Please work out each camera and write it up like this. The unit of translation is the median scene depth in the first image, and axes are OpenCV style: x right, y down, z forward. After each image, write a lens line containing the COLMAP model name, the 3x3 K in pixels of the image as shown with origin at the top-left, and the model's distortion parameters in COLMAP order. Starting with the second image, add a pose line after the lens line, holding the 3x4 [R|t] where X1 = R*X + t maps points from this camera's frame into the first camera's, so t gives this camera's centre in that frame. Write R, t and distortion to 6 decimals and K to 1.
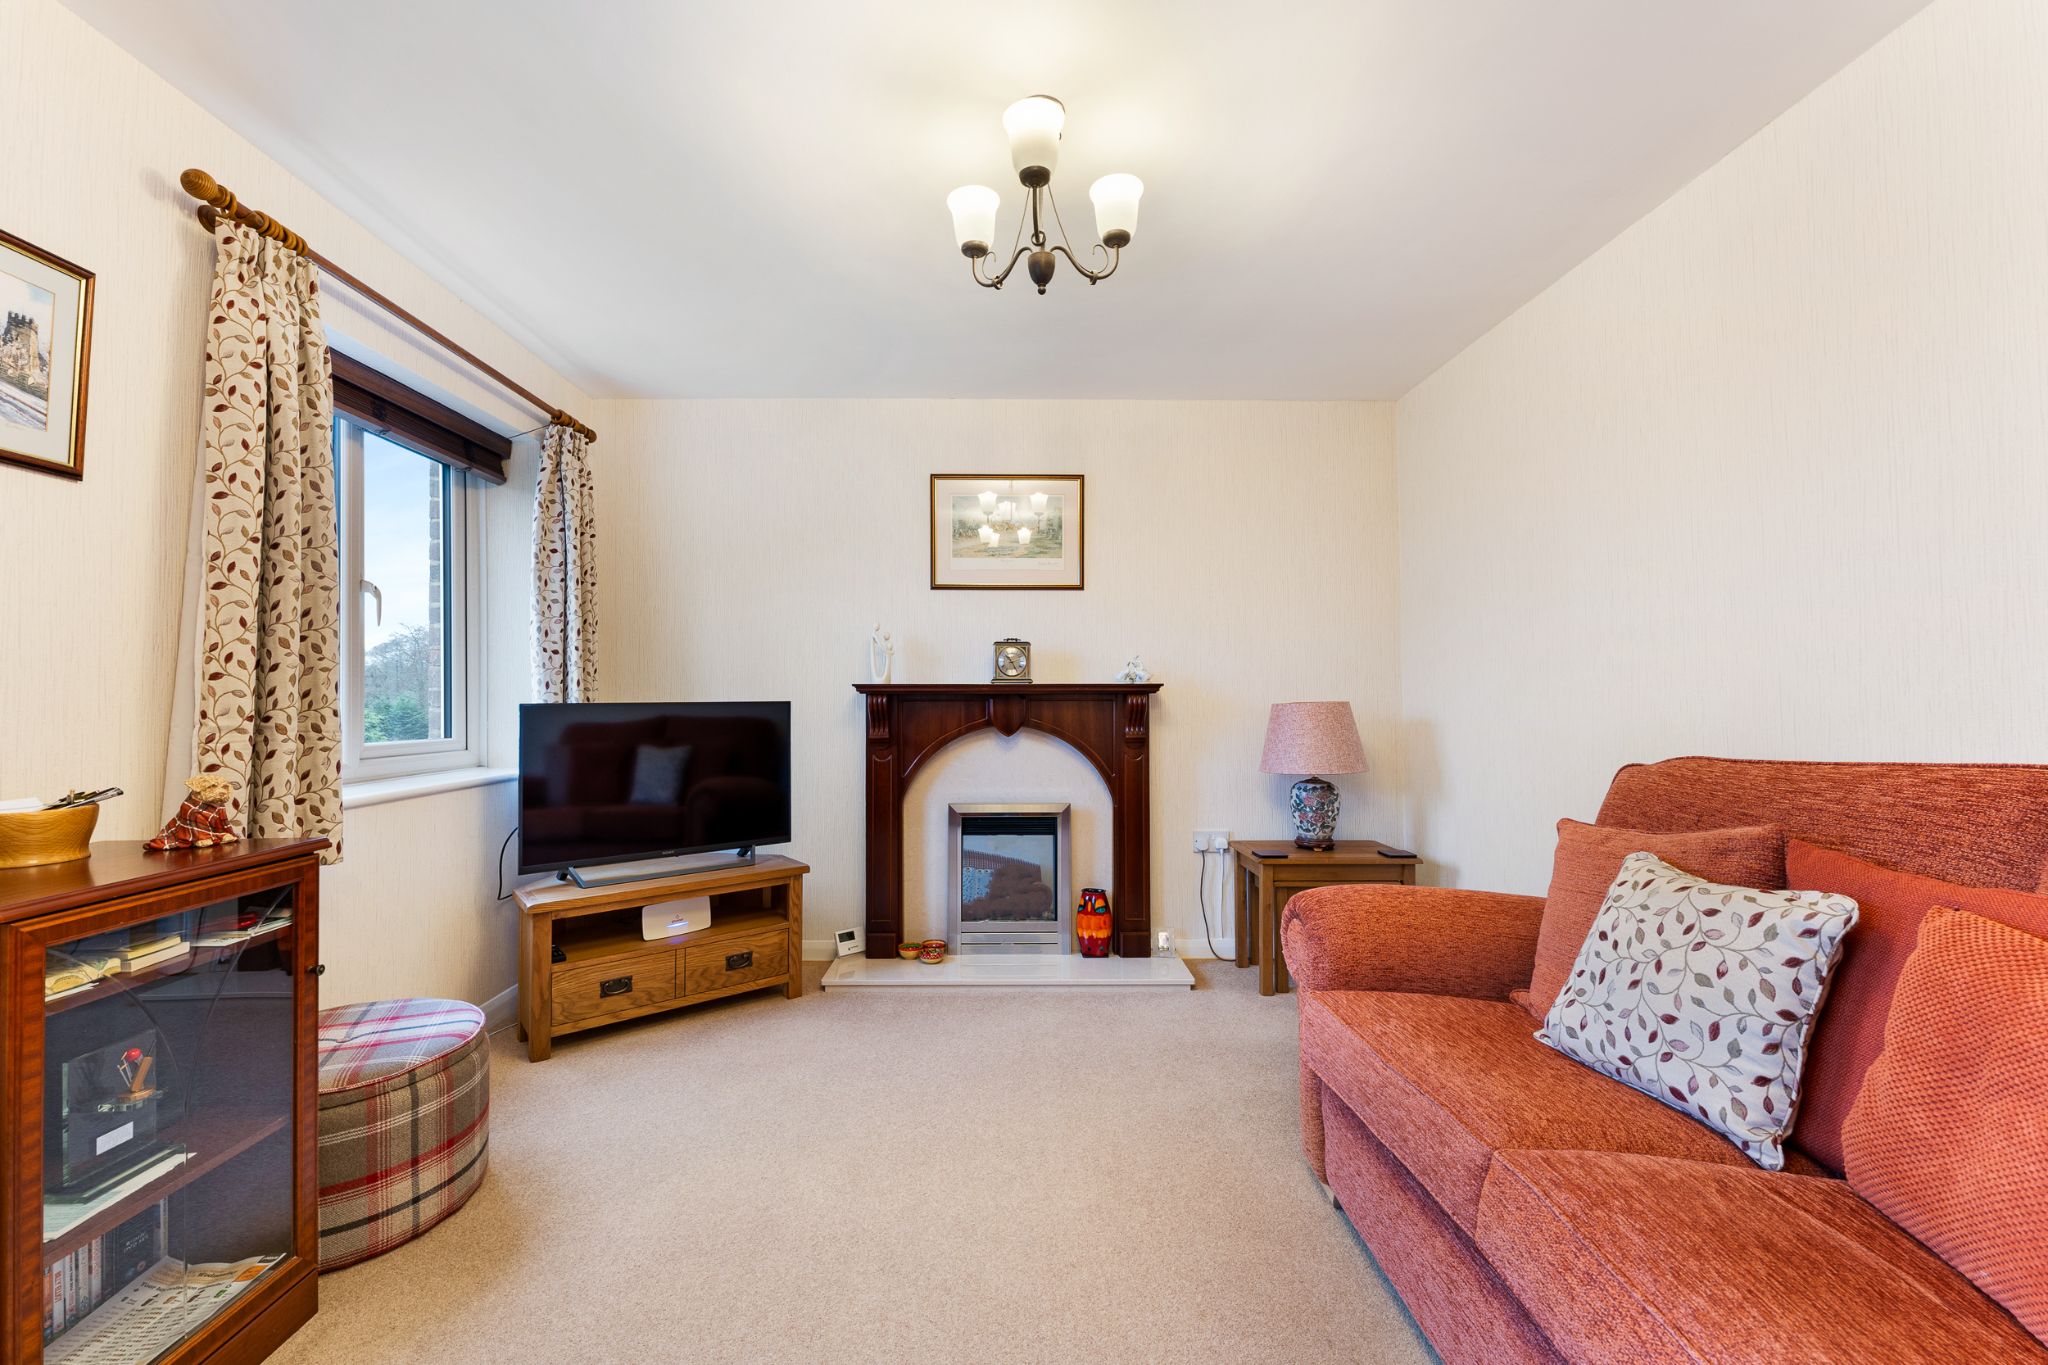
lens RADIAL K [[843.1, 0, 1014.3], [0, 843.1, 678.0], [0, 0, 1]] dist [0.001278, 0.000097]
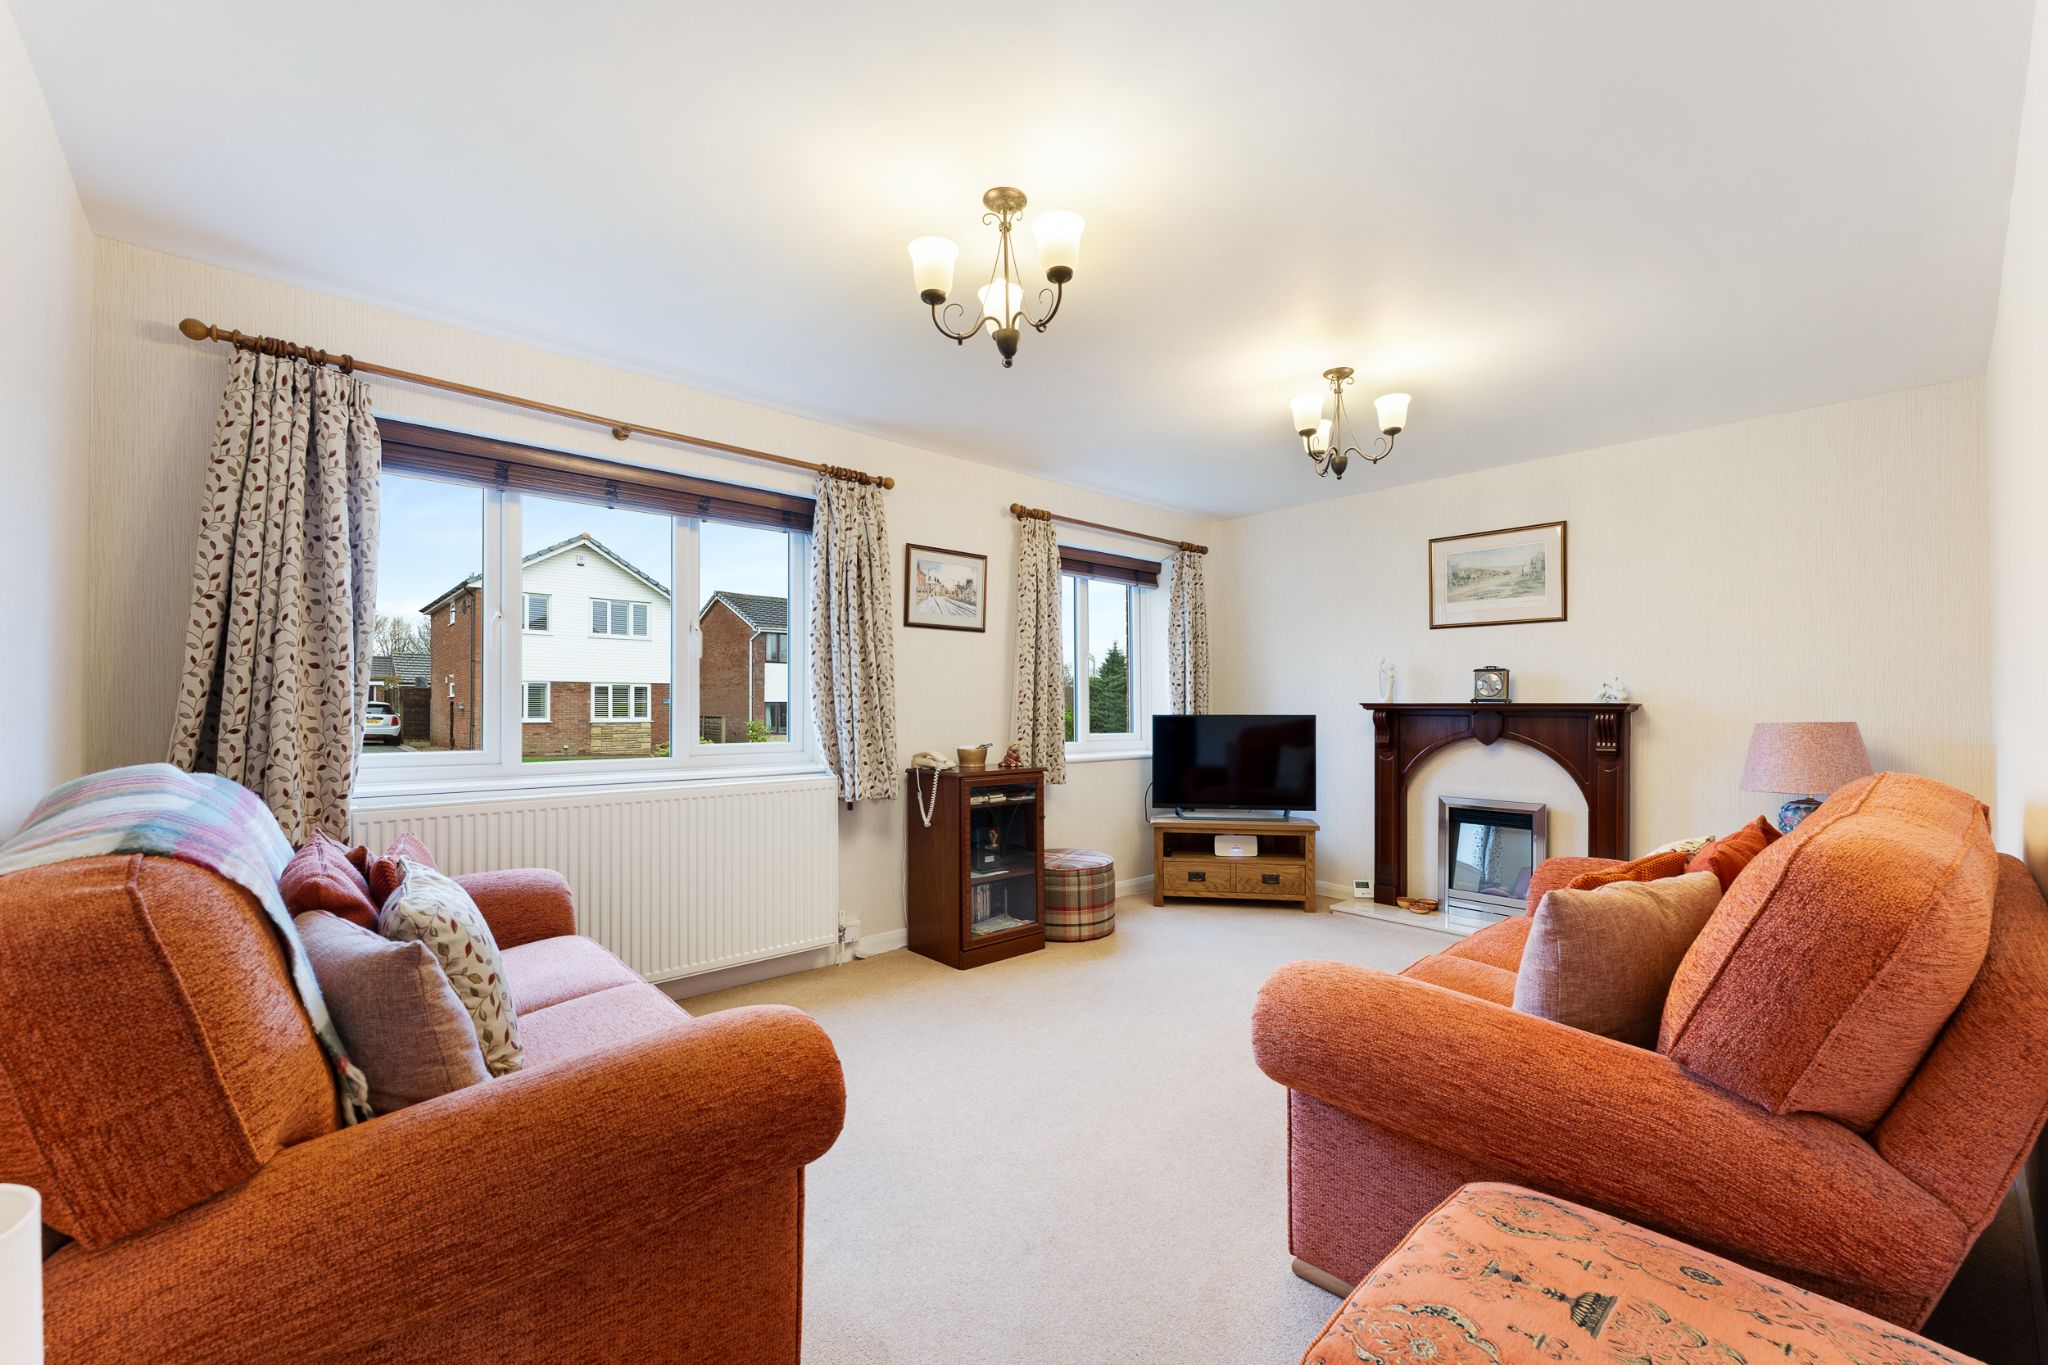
lens RADIAL K [[839.2, 0, 1025.6], [0, 839.2, 709.0], [0, 0, 1]] dist [0.000667, 0.000084]
pose [[0.661033, 0.006901, -0.750325, 0.581097], [0.011609, 0.999744, 0.019423, -0.019976], [0.750267, -0.021550, 0.660784, -0.399783]]
